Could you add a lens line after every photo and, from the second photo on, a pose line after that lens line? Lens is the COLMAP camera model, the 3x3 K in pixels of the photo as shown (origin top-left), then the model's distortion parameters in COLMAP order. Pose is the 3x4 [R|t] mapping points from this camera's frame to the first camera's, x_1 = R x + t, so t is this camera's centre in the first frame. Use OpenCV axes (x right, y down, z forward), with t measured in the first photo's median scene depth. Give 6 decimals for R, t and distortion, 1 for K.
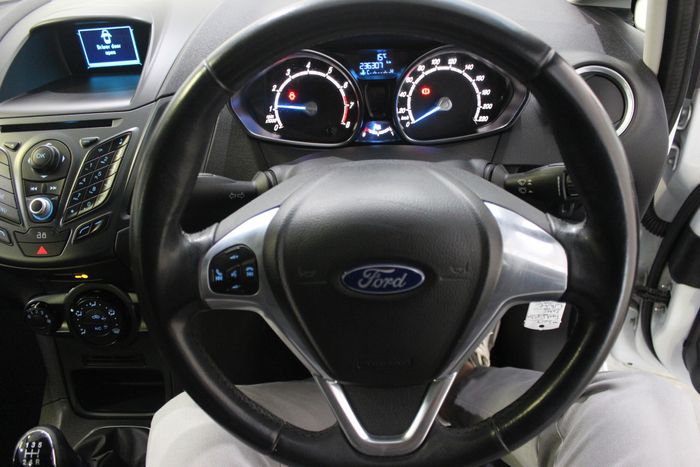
lens RADIAL K [[579.7, 0, 351.9], [0, 579.7, 235.4], [0, 0, 1]] dist [-0.117907, 0.066899]
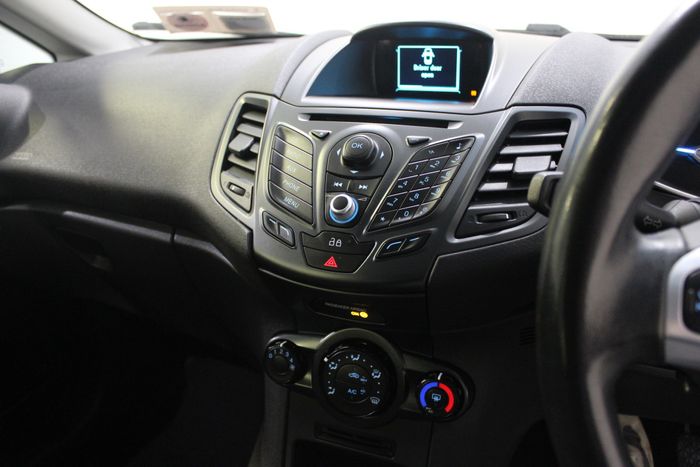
lens RADIAL K [[579.7, 0, 351.6], [0, 579.7, 233.1], [0, 0, 1]] dist [-0.117907, 0.066899]
pose [[0.934344, 0.159099, -0.318887, -0.276605], [-0.228447, 0.954174, -0.193297, 0.129241], [0.273521, 0.253455, 0.927872, 0.271426]]
